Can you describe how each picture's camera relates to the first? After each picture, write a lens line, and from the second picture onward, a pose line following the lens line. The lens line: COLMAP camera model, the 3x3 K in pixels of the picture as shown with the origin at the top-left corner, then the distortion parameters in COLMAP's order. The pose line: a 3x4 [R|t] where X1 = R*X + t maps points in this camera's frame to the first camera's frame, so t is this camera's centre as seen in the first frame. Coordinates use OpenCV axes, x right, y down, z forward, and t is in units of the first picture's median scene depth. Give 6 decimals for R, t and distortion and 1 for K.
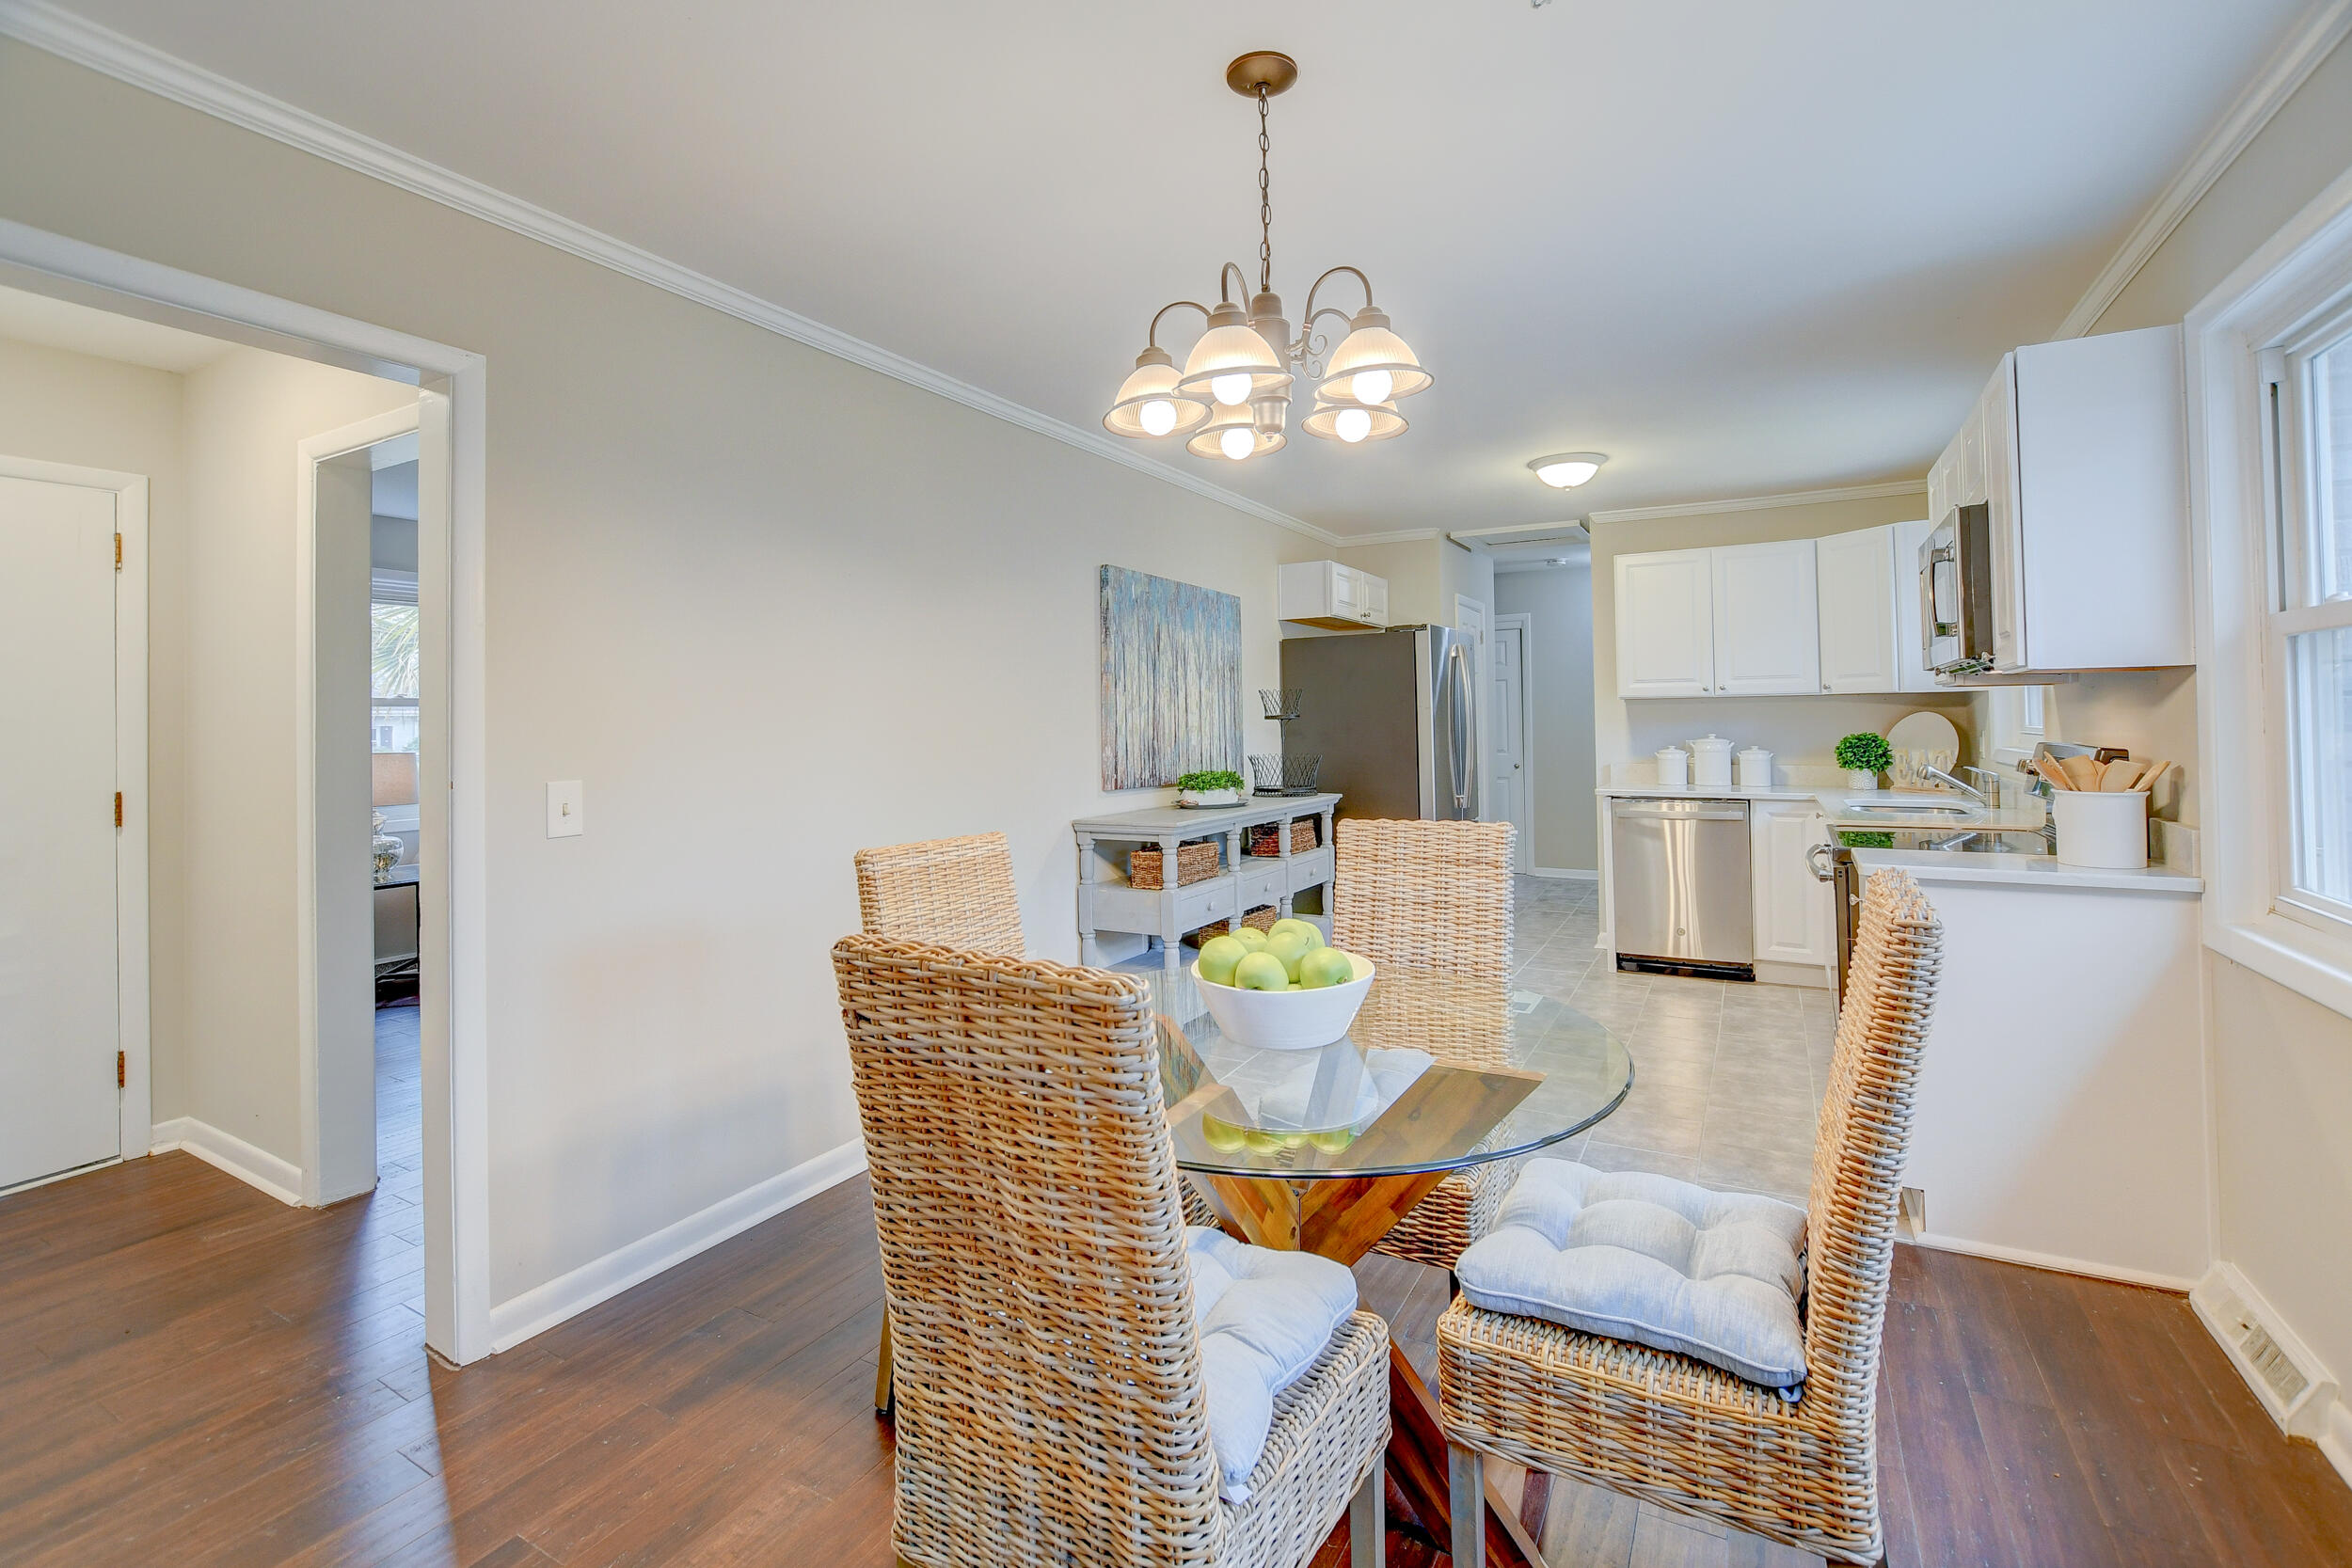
lens RADIAL K [[1053.2, 0, 1173.4], [0, 1053.2, 693.9], [0, 0, 1]] dist [0.000016, 0.000185]
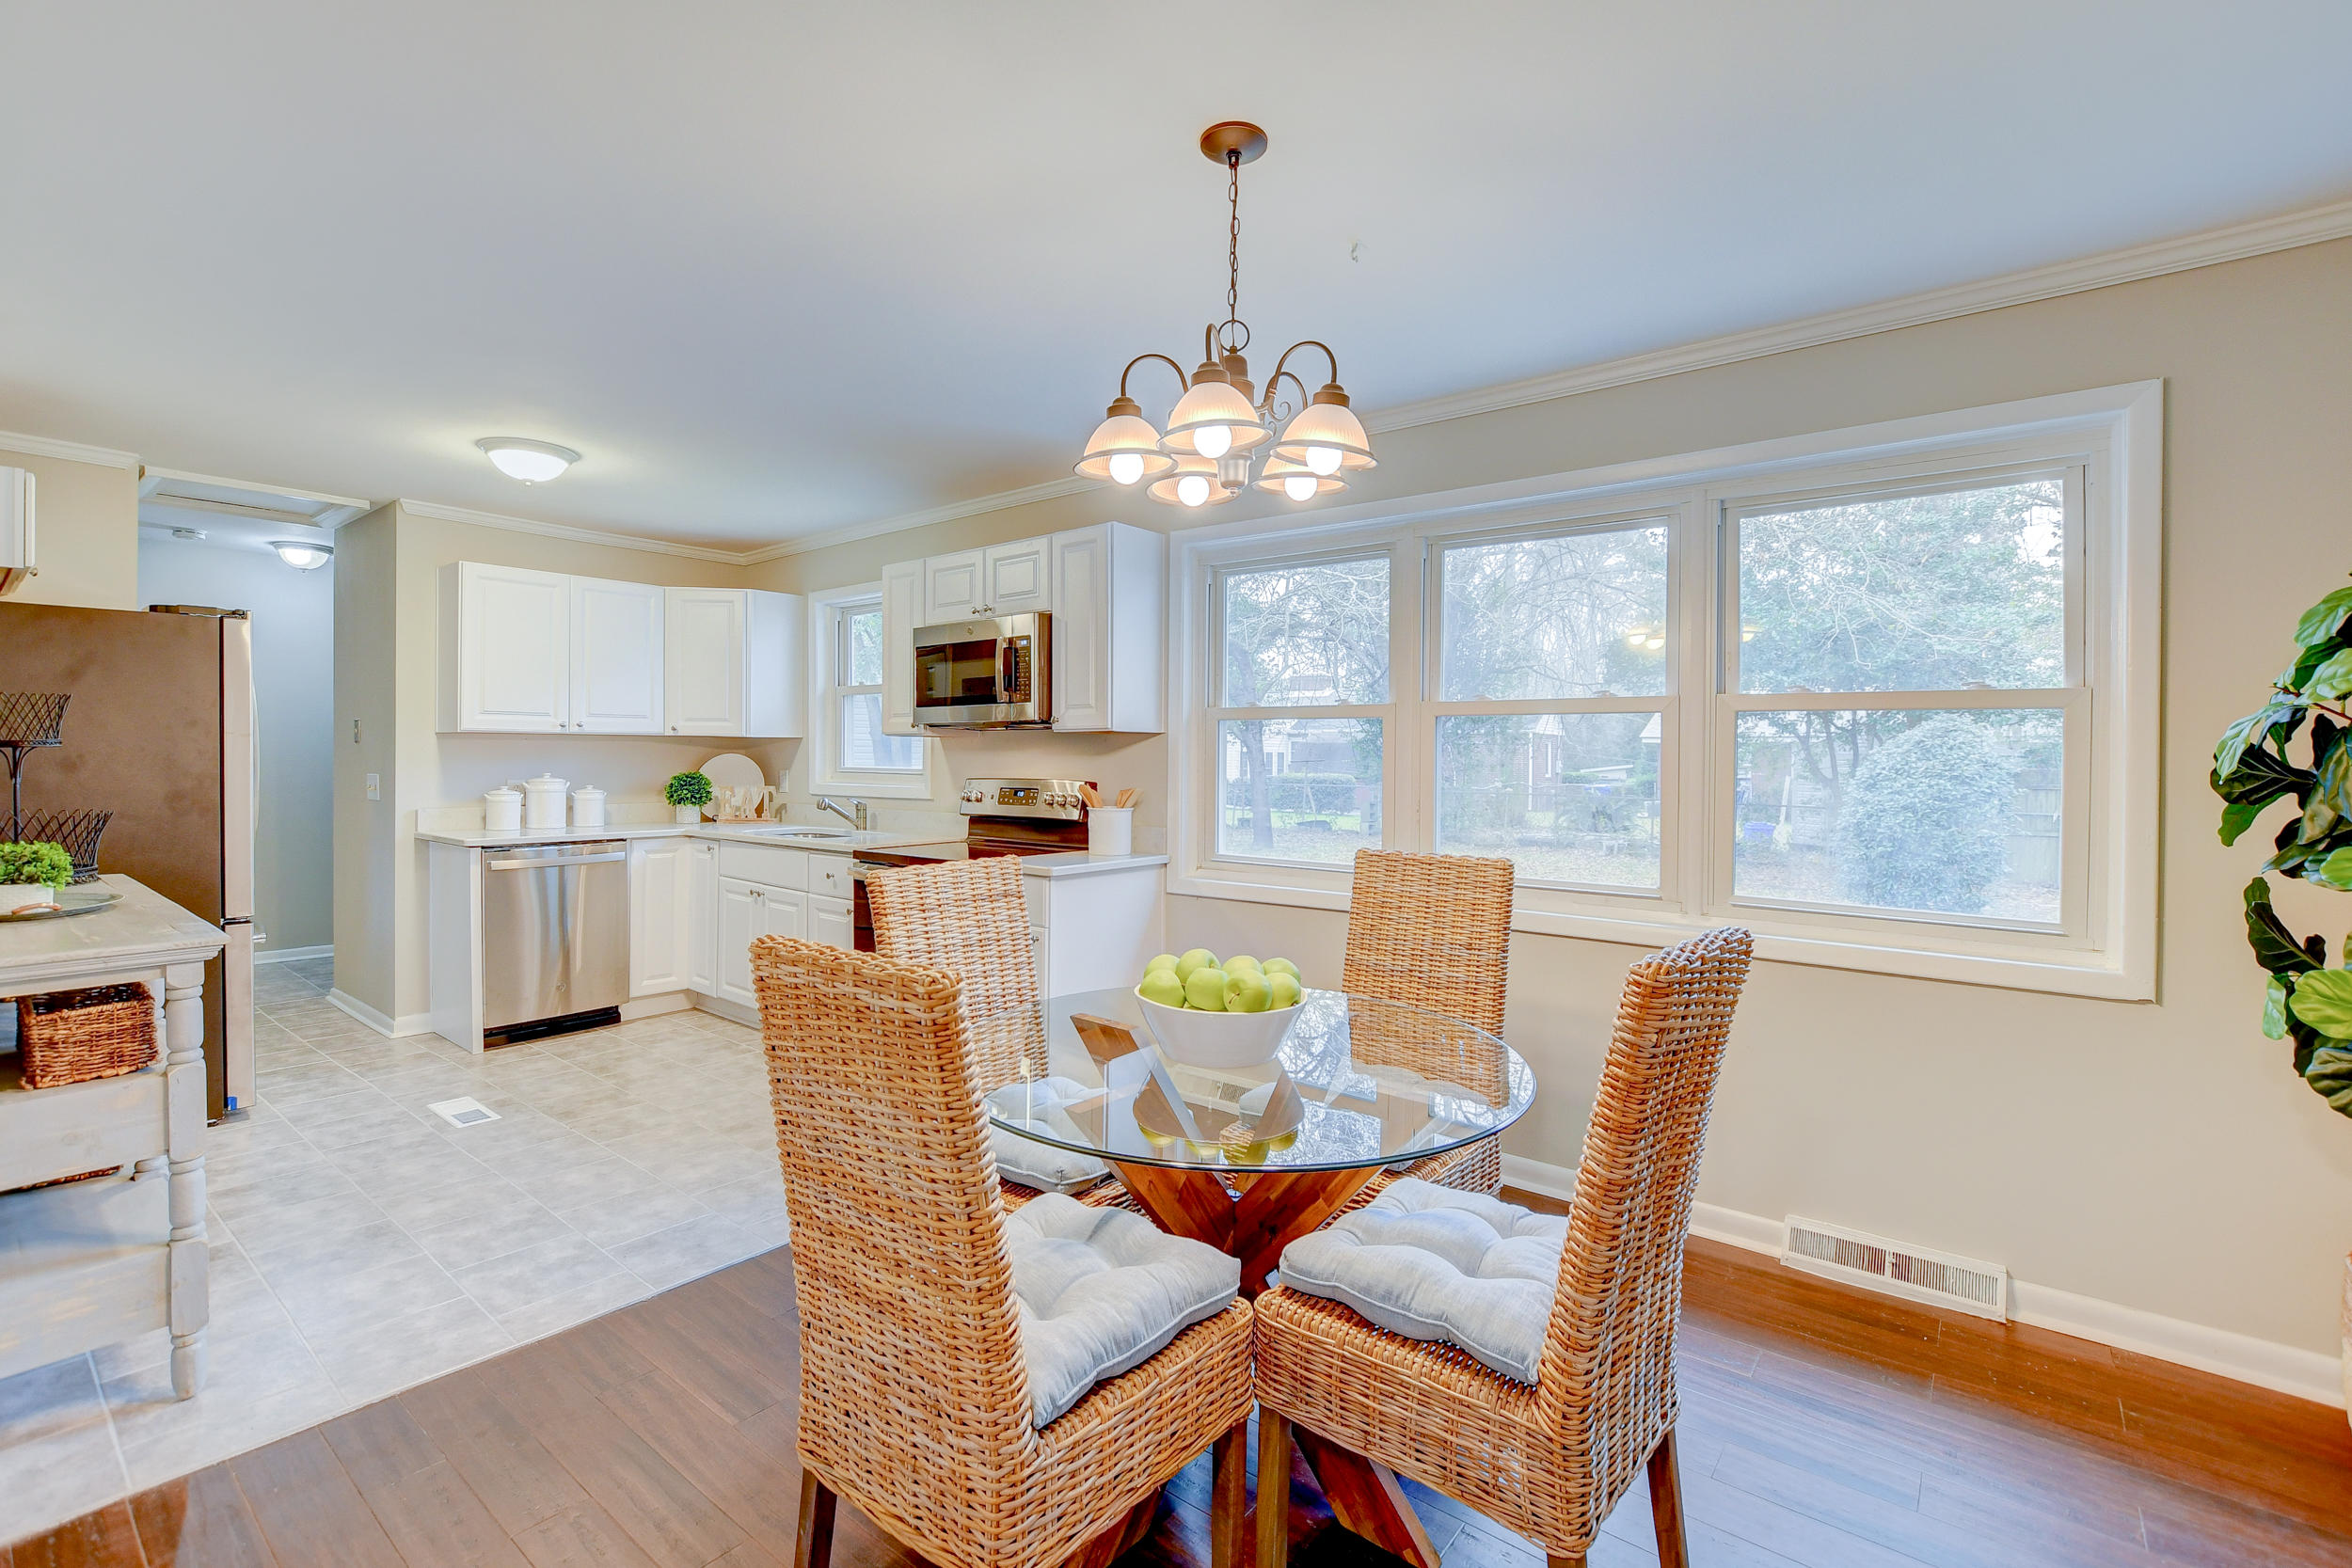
lens RADIAL K [[1060.5, 0, 1161.8], [0, 1060.5, 759.1], [0, 0, 1]] dist [-0.003451, -0.000004]
pose [[0.174622, 0.010830, 0.984576, -0.350107], [-0.034619, 0.999389, -0.004853, 0.012606], [-0.984027, -0.033238, 0.174890, 0.330326]]
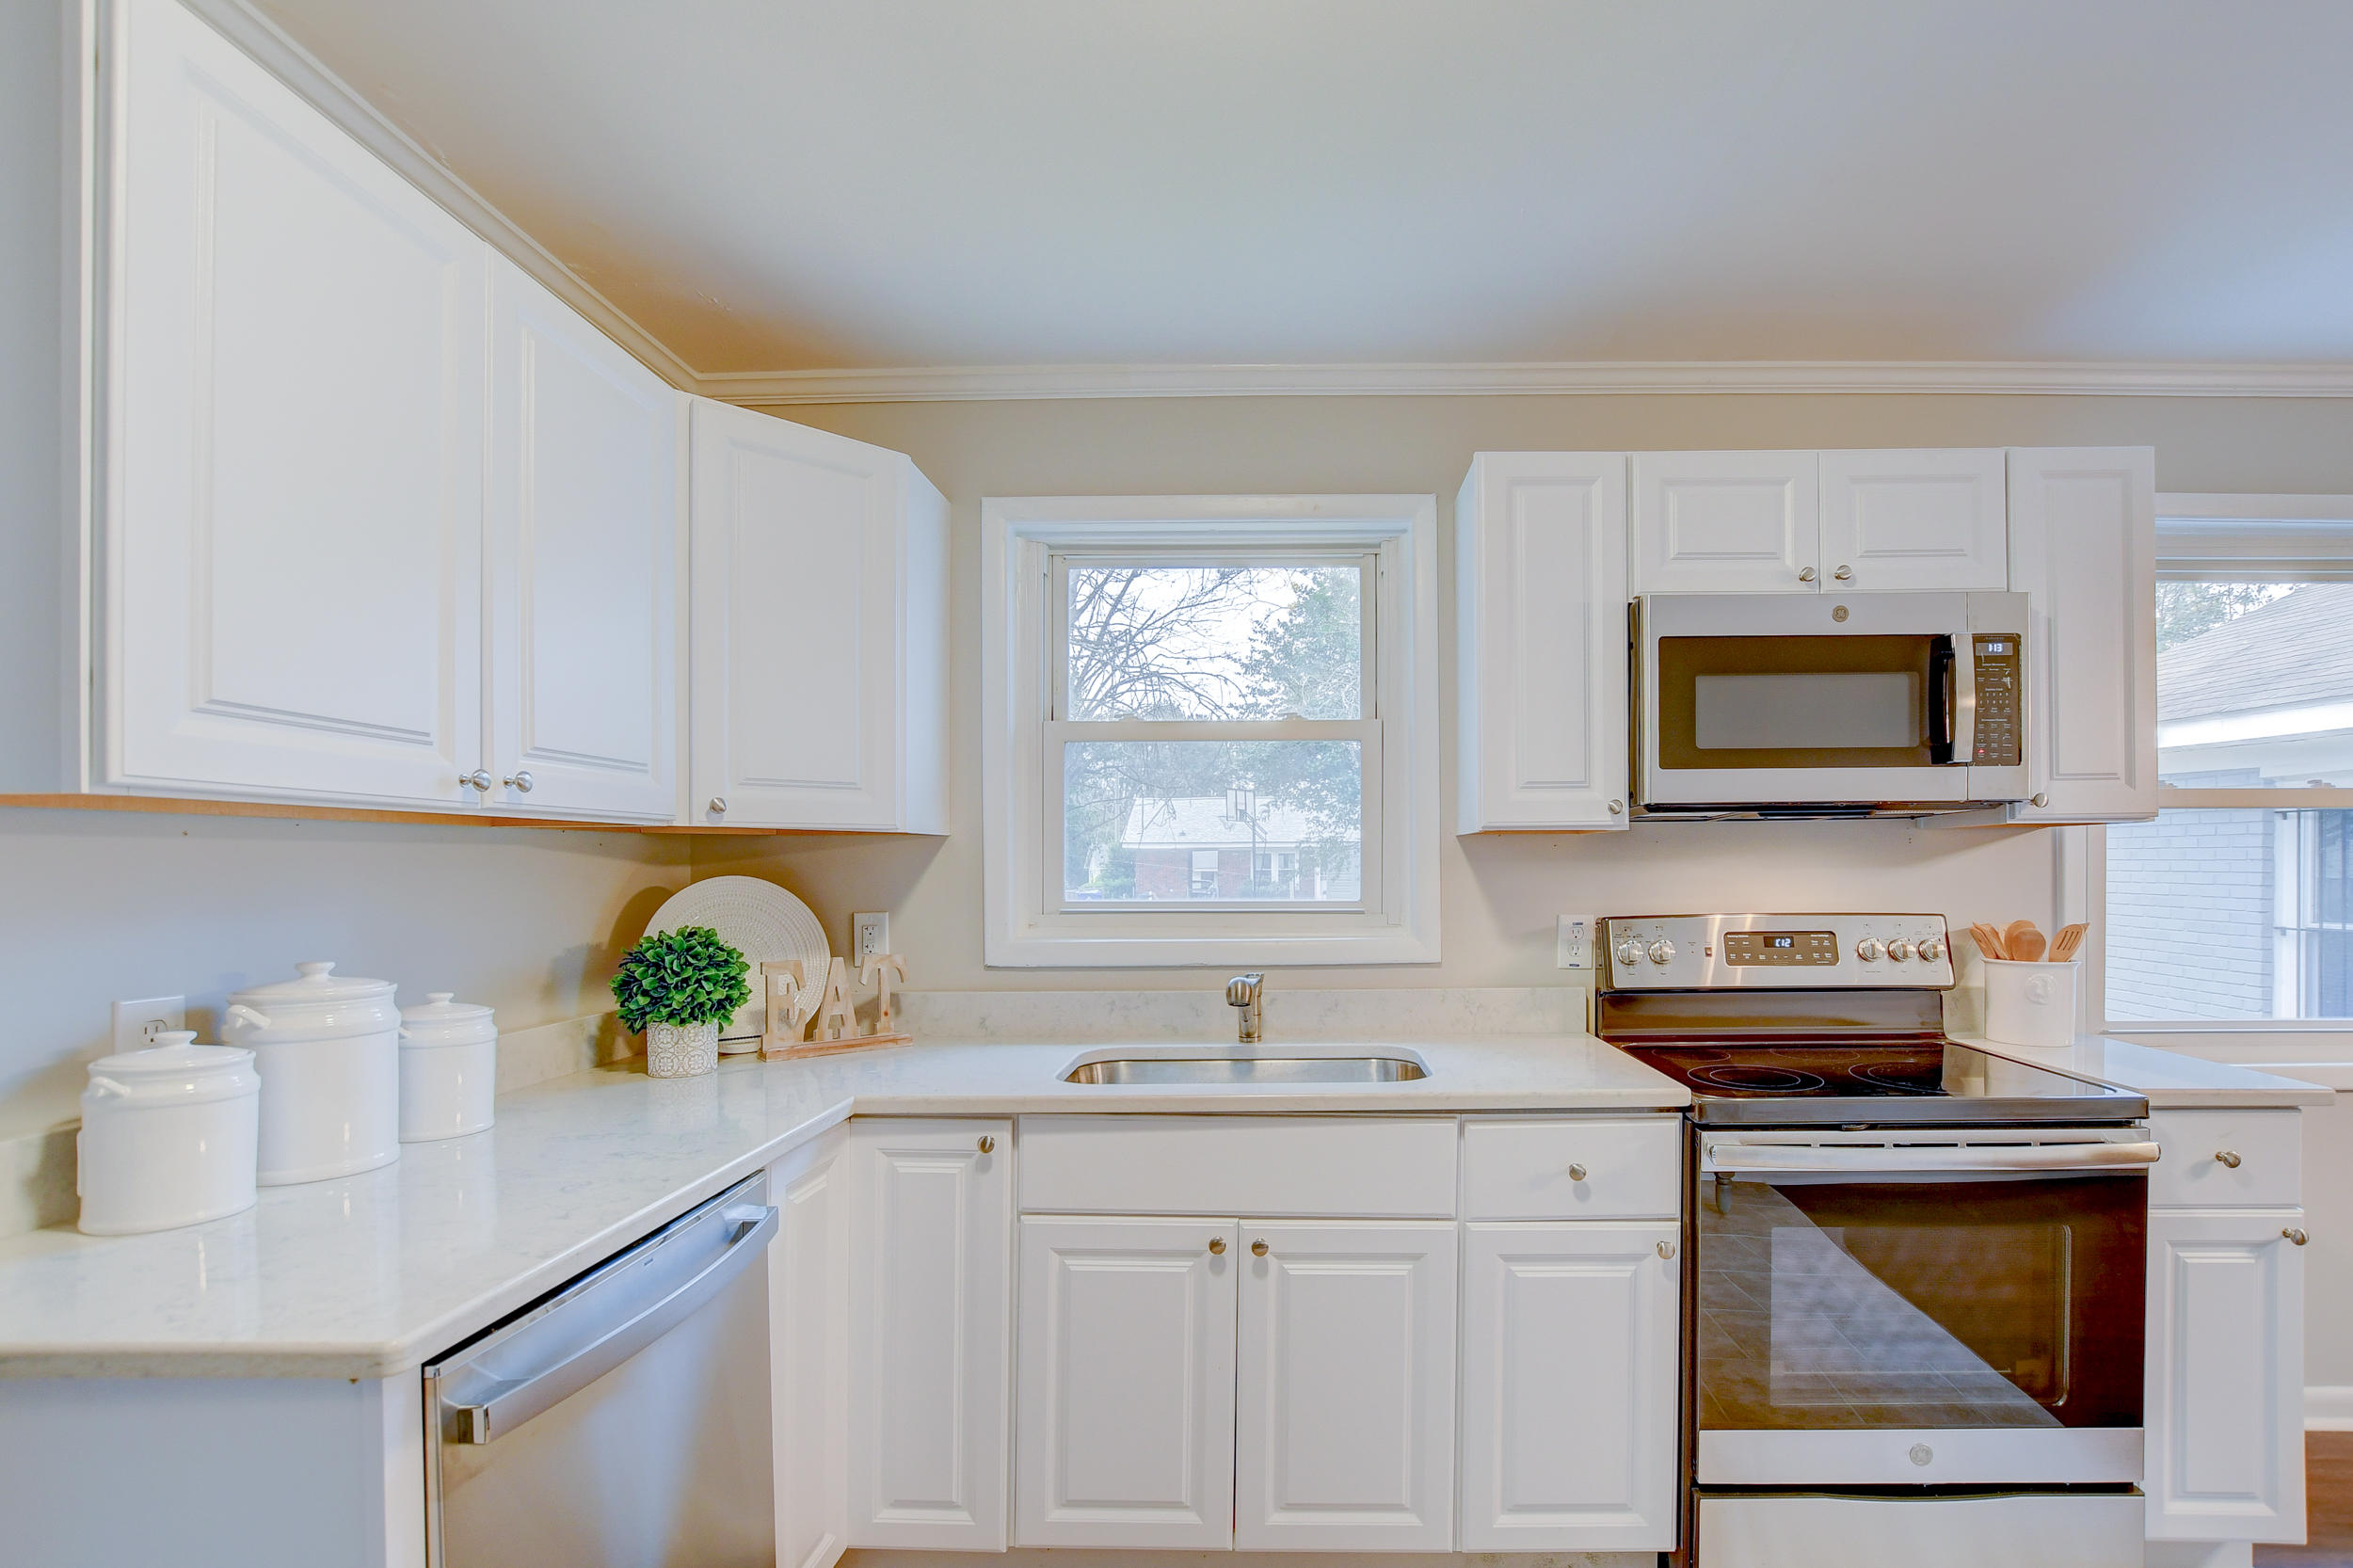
lens RADIAL K [[1080.4, 0, 1281.4], [0, 1080.4, 864.1], [0, 0, 1]] dist [-0.015673, -0.000138]
pose [[-0.491689, 0.014900, 0.870643, 0.198519], [-0.011049, 0.999666, -0.023348, 0.020479], [-0.870701, -0.021100, -0.491360, 1.019666]]
